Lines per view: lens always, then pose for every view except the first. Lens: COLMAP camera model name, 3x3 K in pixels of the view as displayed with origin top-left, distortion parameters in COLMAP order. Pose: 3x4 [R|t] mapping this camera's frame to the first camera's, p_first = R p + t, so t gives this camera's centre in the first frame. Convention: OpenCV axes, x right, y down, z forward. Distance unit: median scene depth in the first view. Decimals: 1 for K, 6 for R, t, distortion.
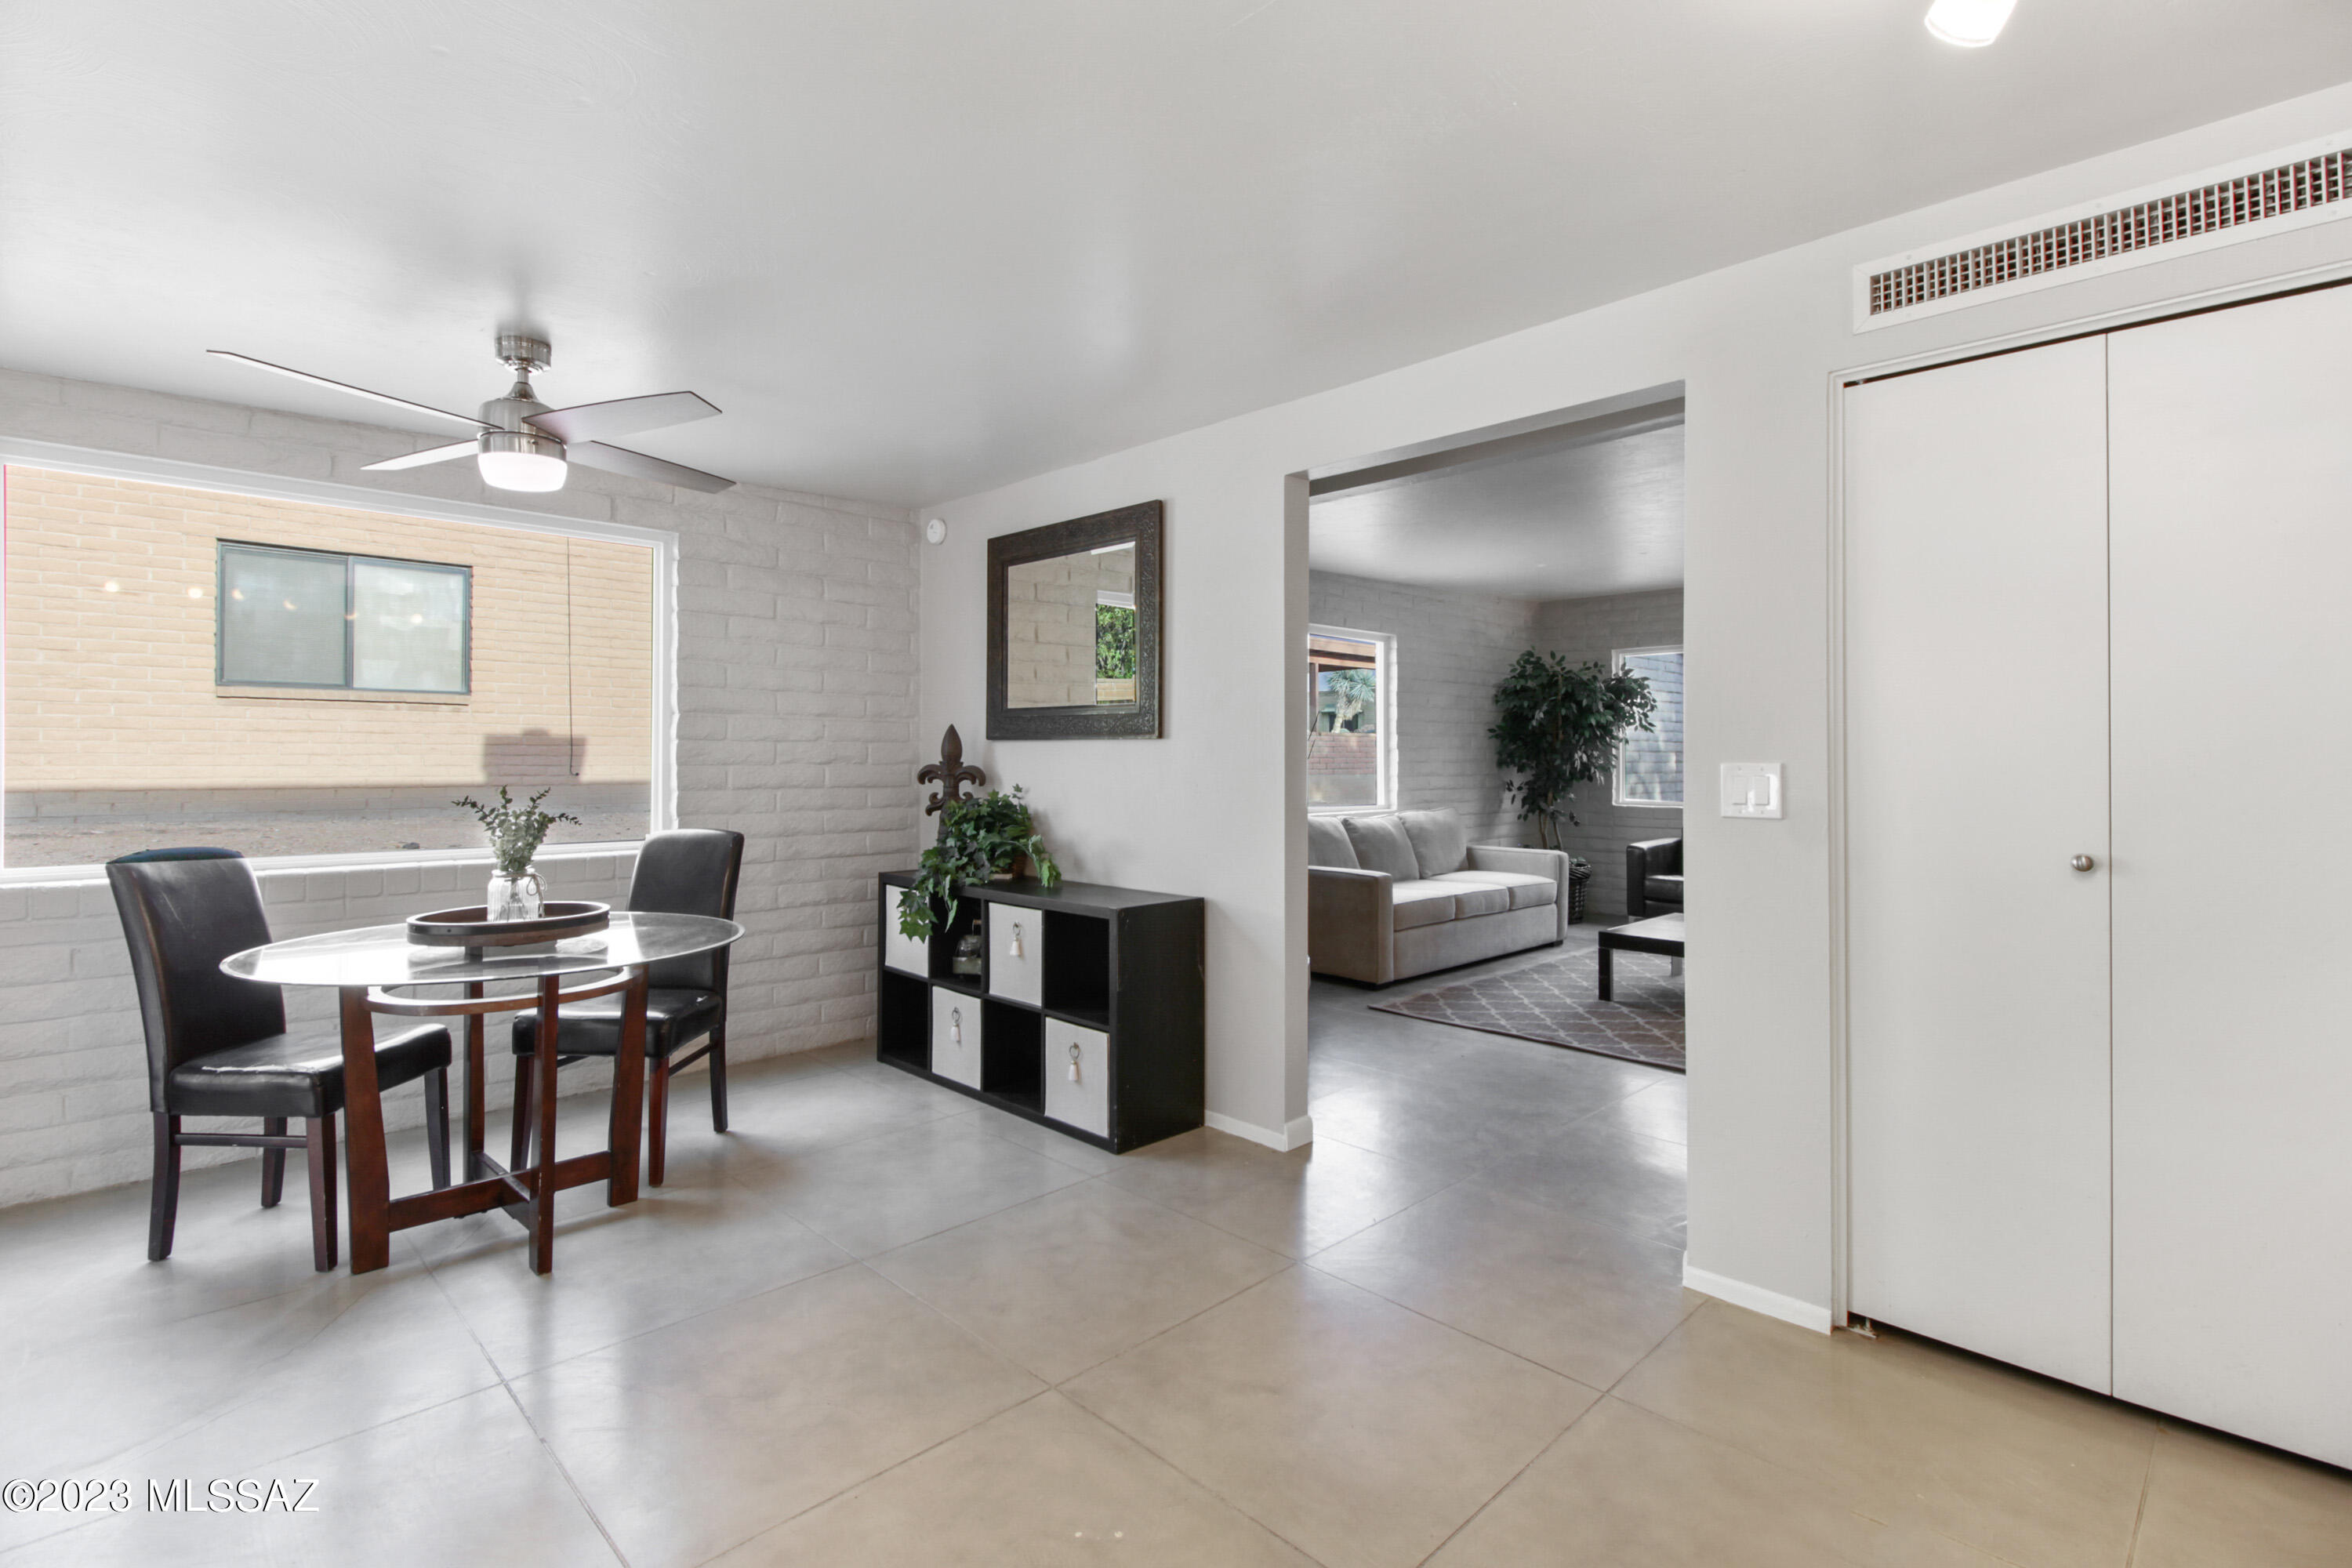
lens RADIAL K [[1099.6, 0, 1161.3], [0, 1099.6, 753.2], [0, 0, 1]] dist [0.011831, -0.000803]
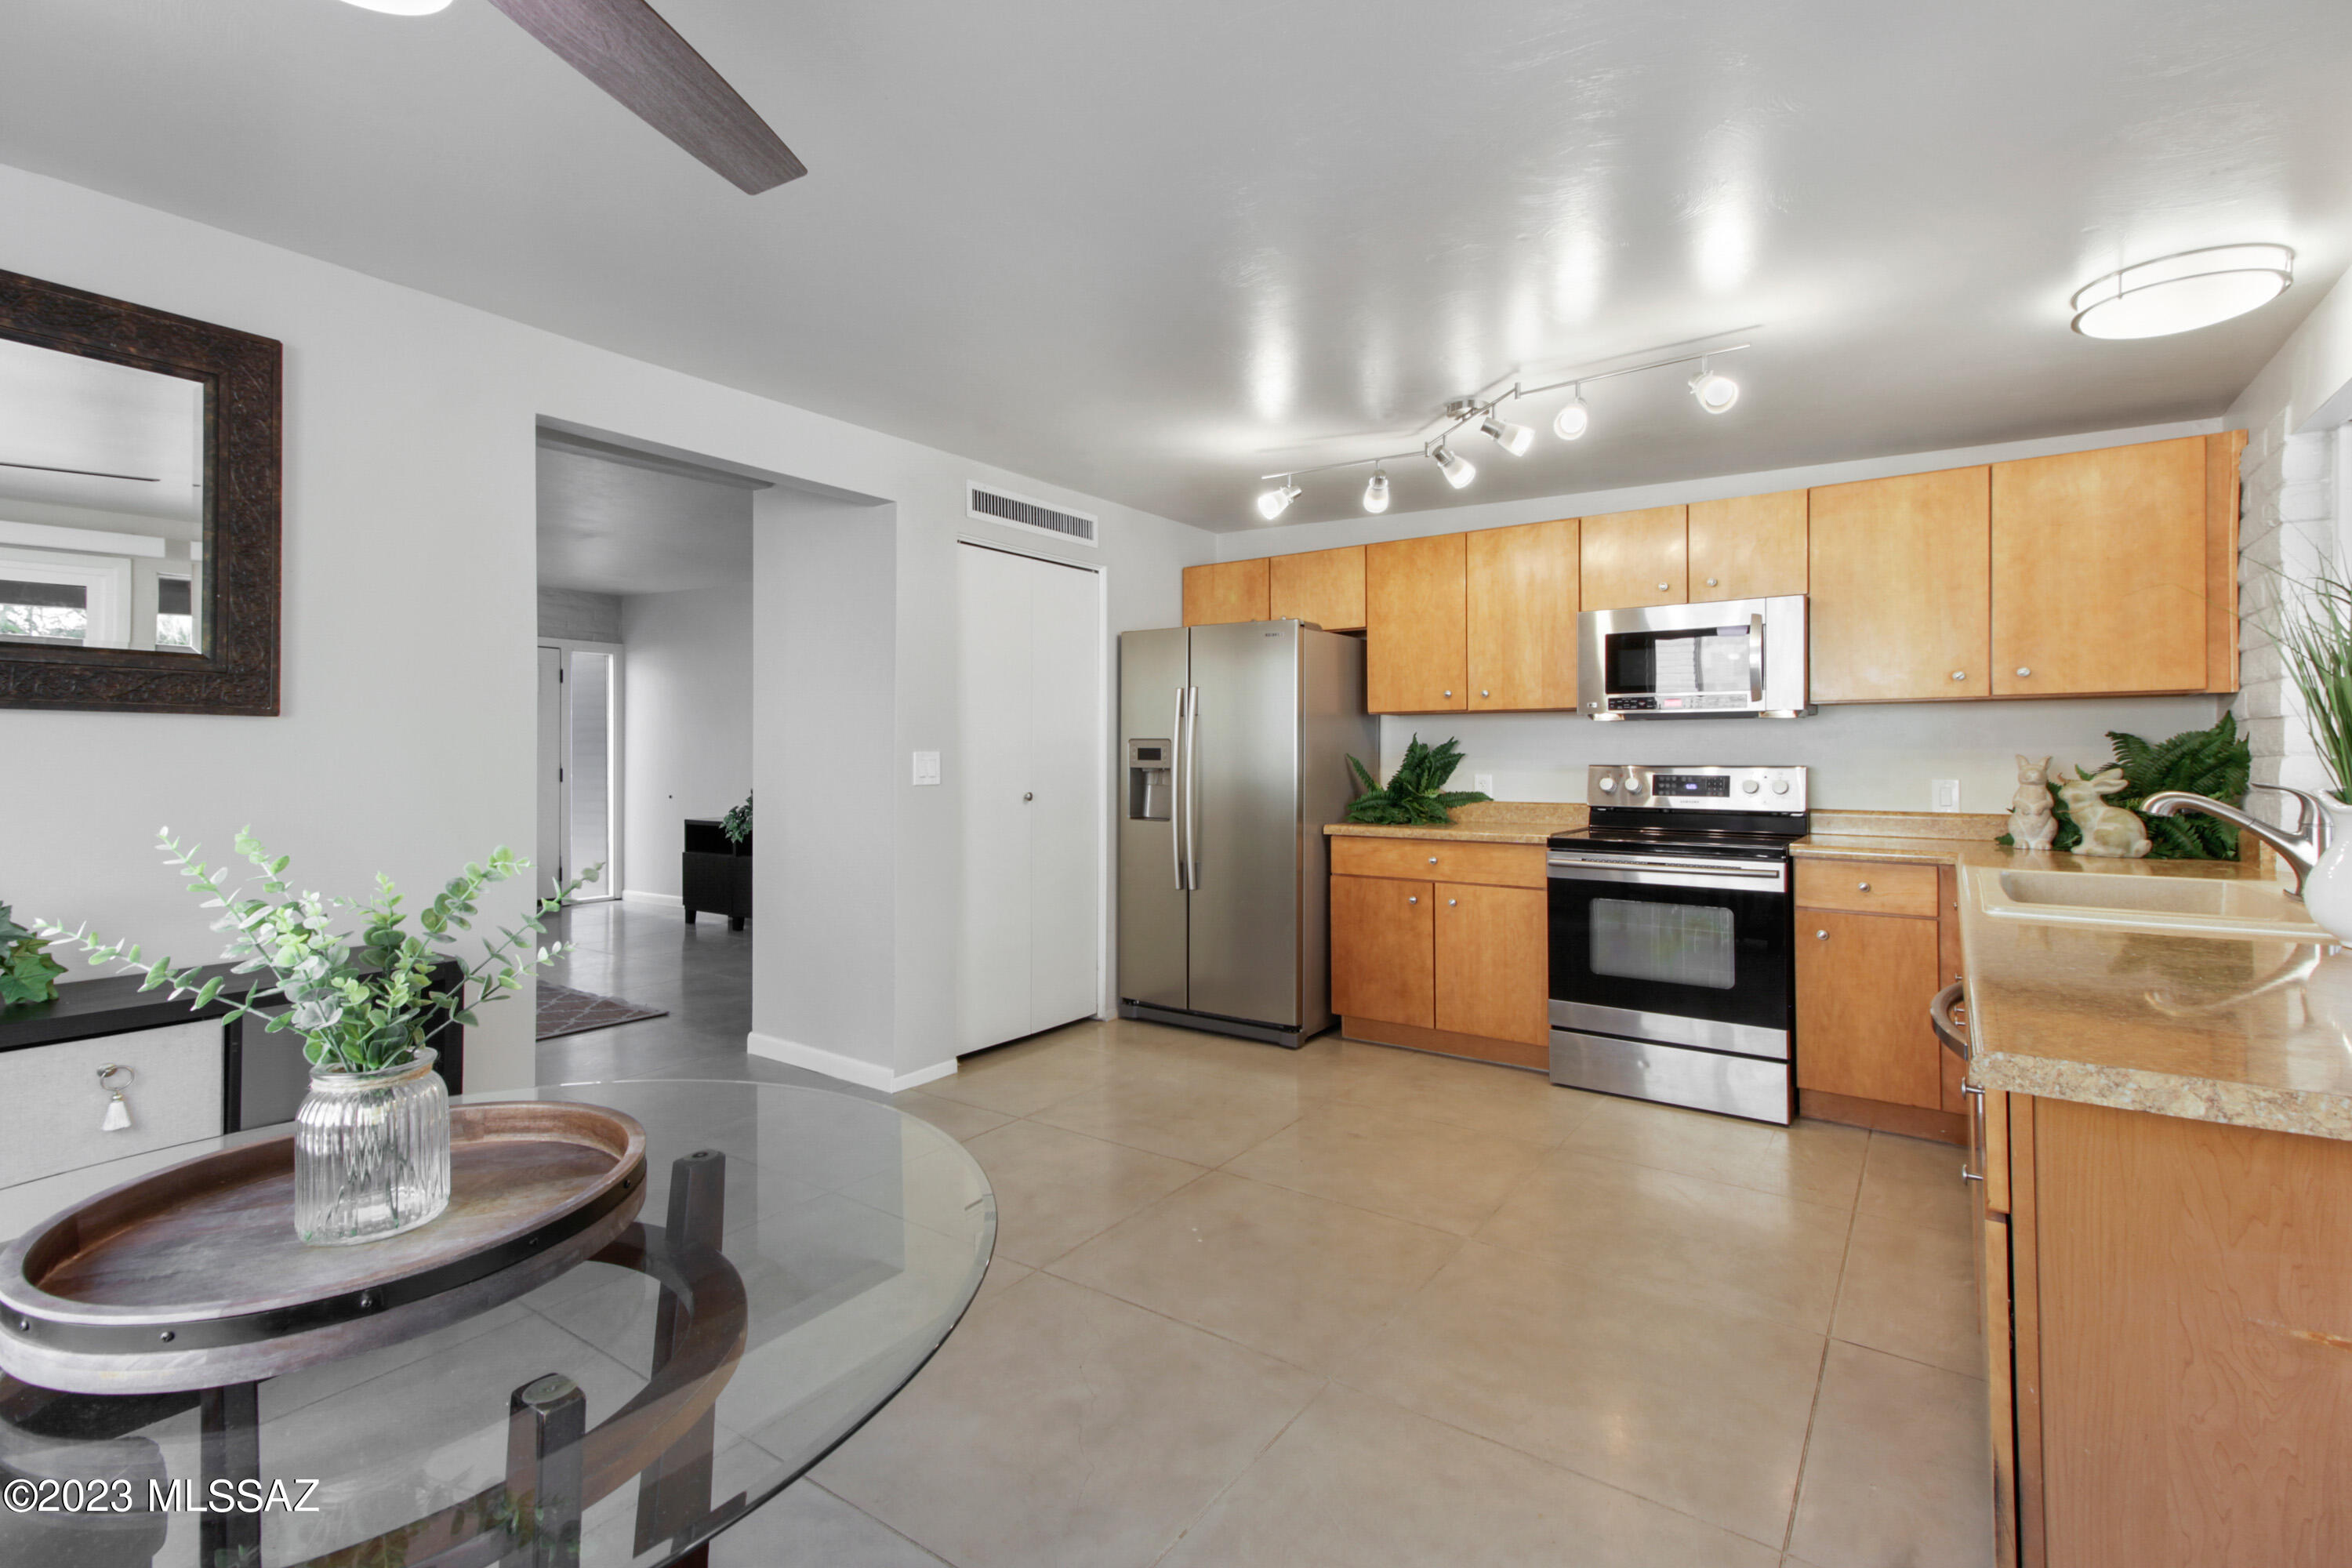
lens RADIAL K [[1099.6, 0, 1161.3], [0, 1099.6, 753.2], [0, 0, 1]] dist [0.011831, -0.000803]
pose [[-0.191045, -0.001063, 0.981581, -1.192415], [-0.004822, 0.999988, 0.000145, 0.010306], [-0.981569, -0.004706, -0.191048, 1.009519]]
